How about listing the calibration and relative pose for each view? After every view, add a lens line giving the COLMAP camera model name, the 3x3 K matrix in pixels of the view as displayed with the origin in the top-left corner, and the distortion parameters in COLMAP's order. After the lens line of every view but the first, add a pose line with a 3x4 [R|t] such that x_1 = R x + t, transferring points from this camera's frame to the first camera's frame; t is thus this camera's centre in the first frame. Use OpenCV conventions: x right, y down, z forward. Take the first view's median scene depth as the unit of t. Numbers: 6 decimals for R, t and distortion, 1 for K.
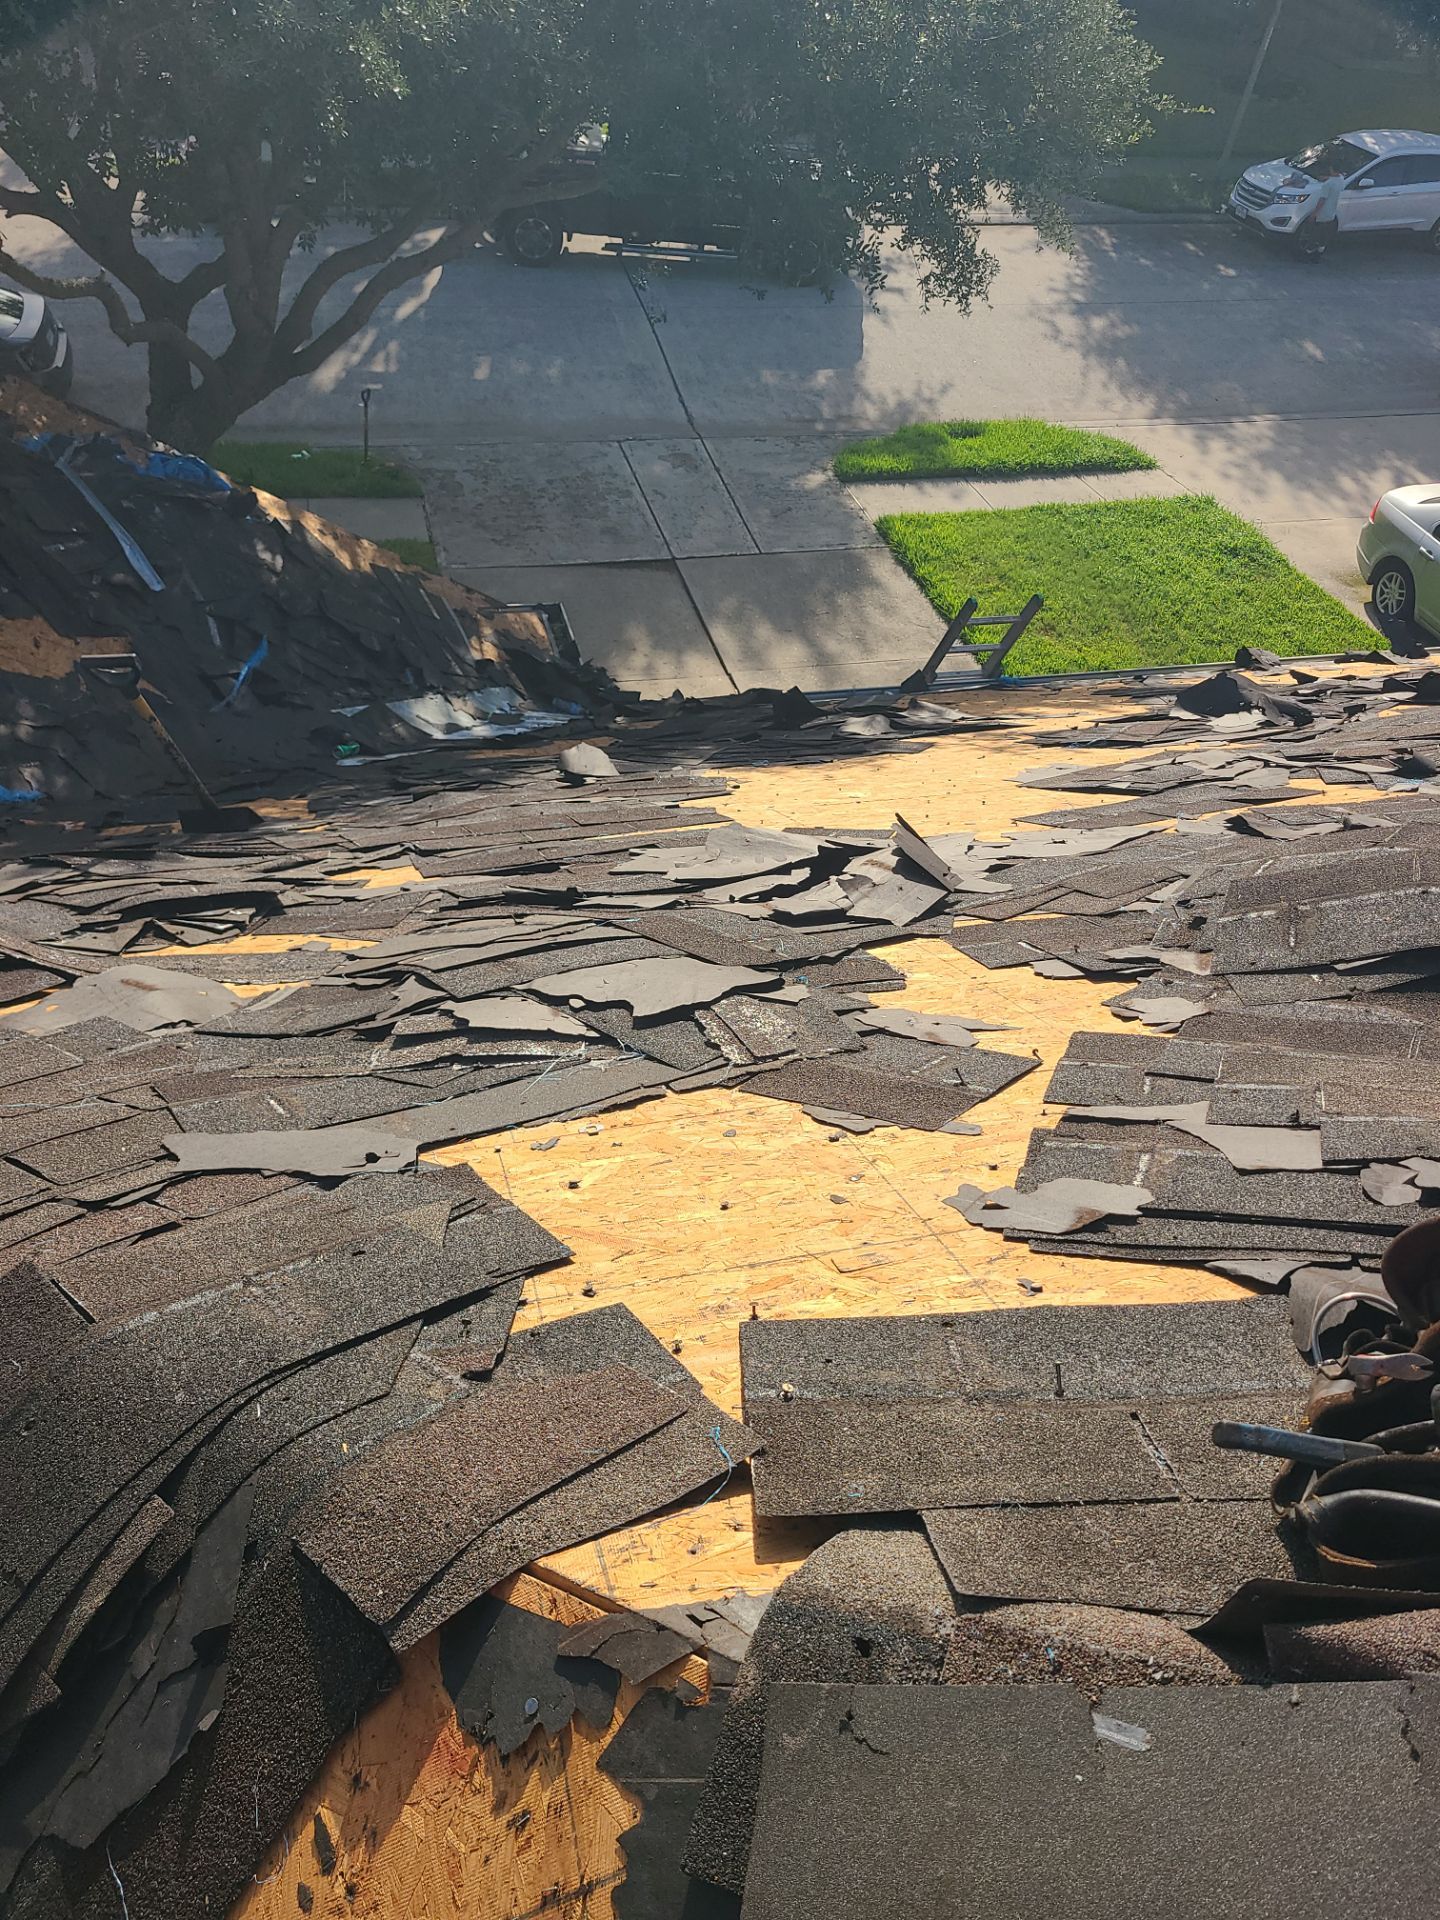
lens RADIAL K [[1423.6, 0, 720.0], [0, 1423.6, 960.0], [0, 0, 1]] dist [0.049911, -0.031355]
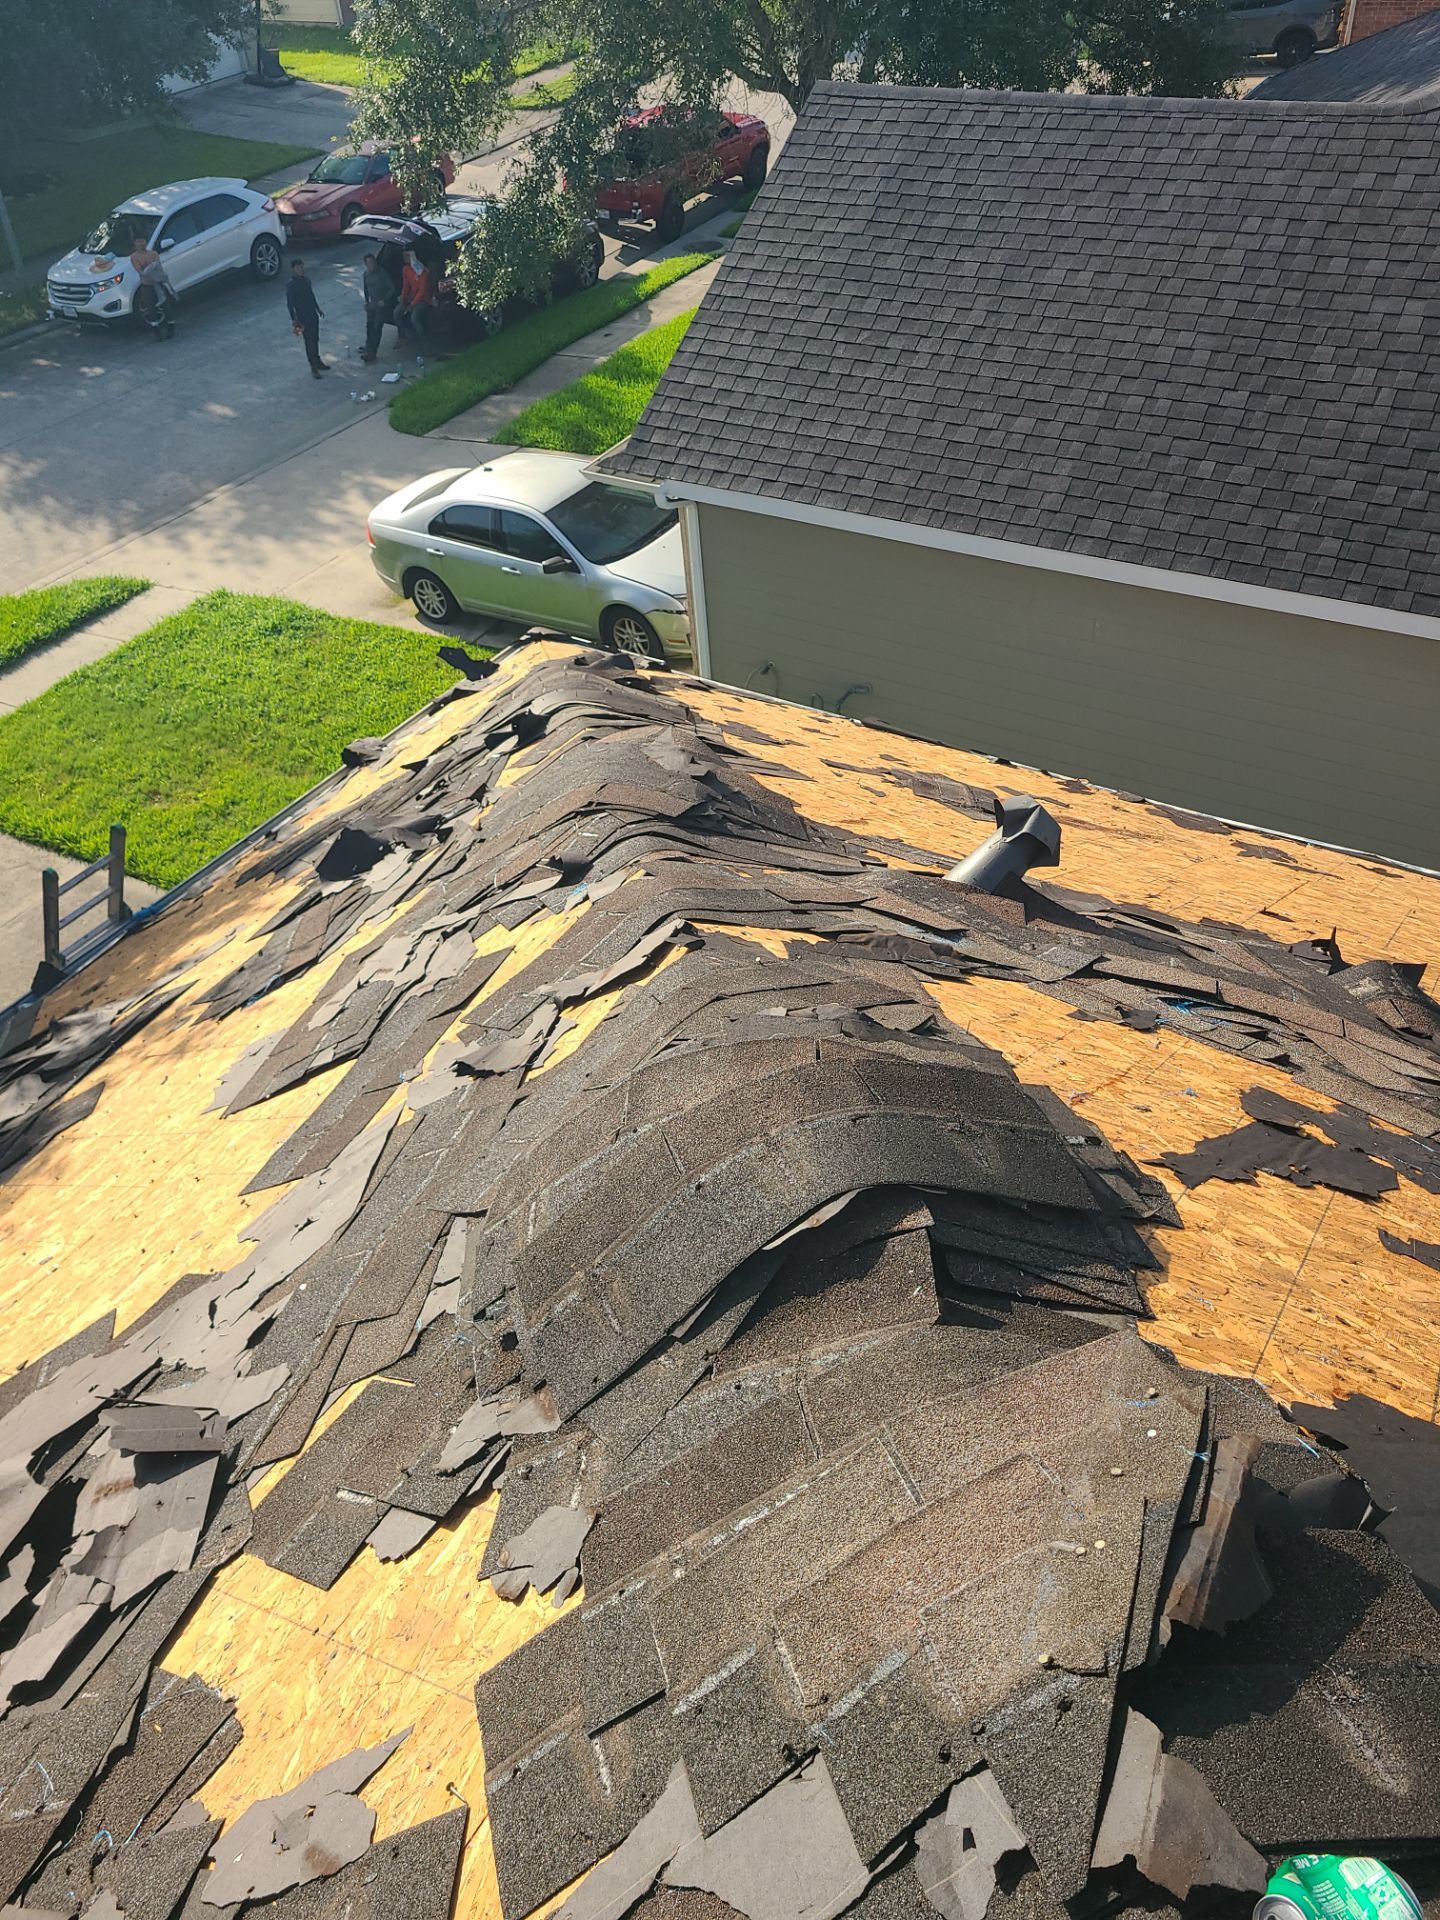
lens RADIAL K [[1423.6, 0, 720.0], [0, 1423.6, 960.0], [0, 0, 1]] dist [0.049911, -0.031355]
pose [[0.723427, -0.540053, 0.430112, 0.075355], [0.549168, 0.827682, 0.115572, -0.094382], [-0.418411, 0.152596, 0.895347, 0.074895]]
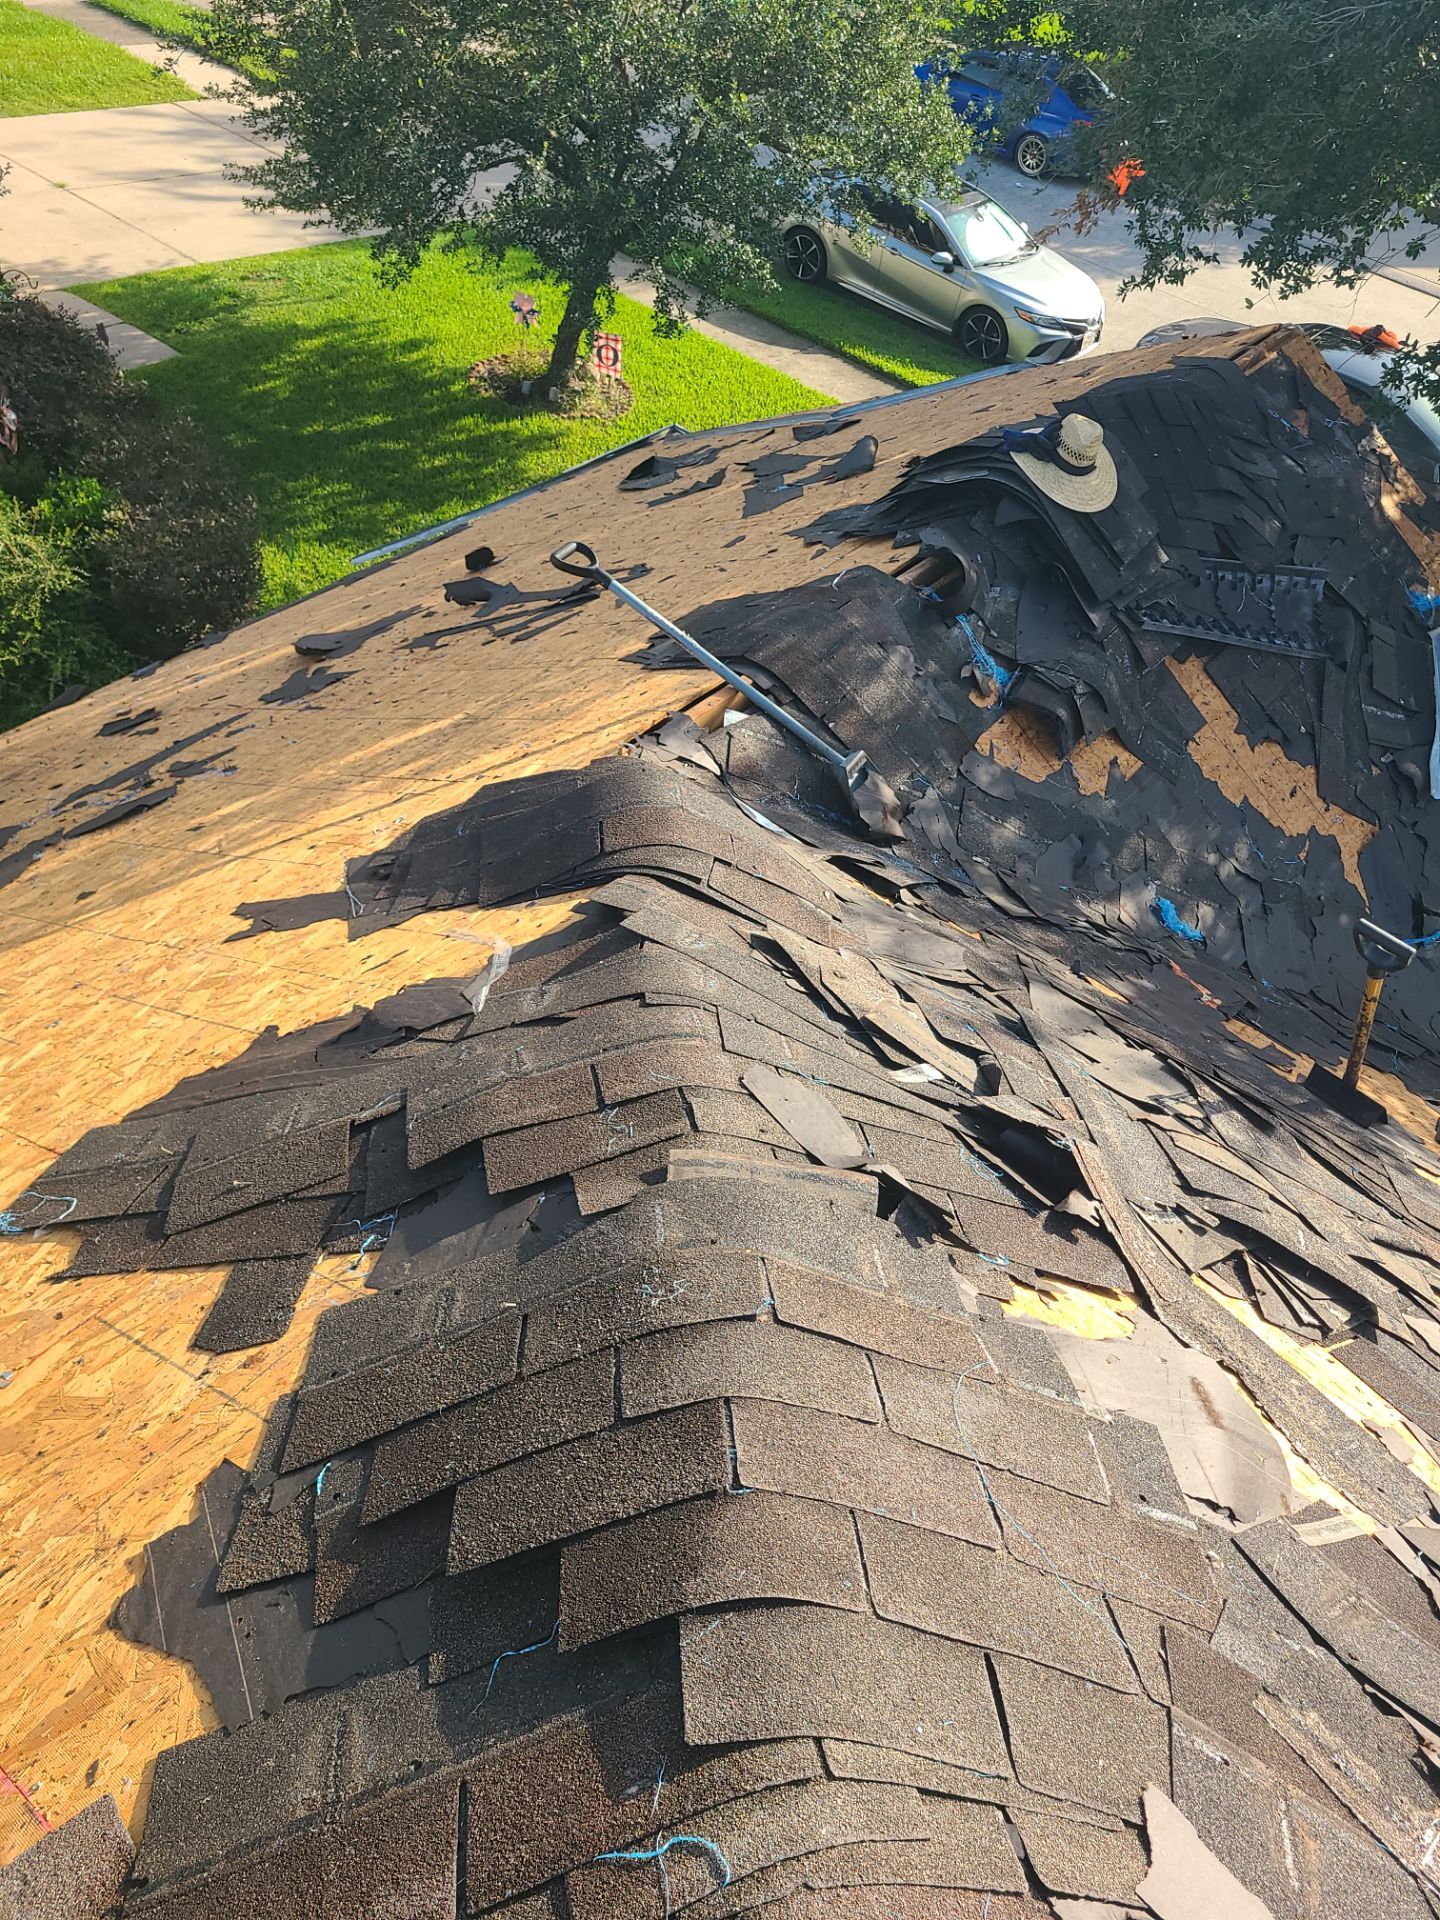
lens RADIAL K [[1380.7, 0, 756.7], [0, 1380.7, 956.3], [0, 0, 1]] dist [0.048717, -0.032052]
pose [[0.609372, 0.578808, -0.541892, -0.105598], [-0.597712, 0.784401, 0.165694, -0.061517], [0.520966, 0.222926, 0.823953, 0.056626]]
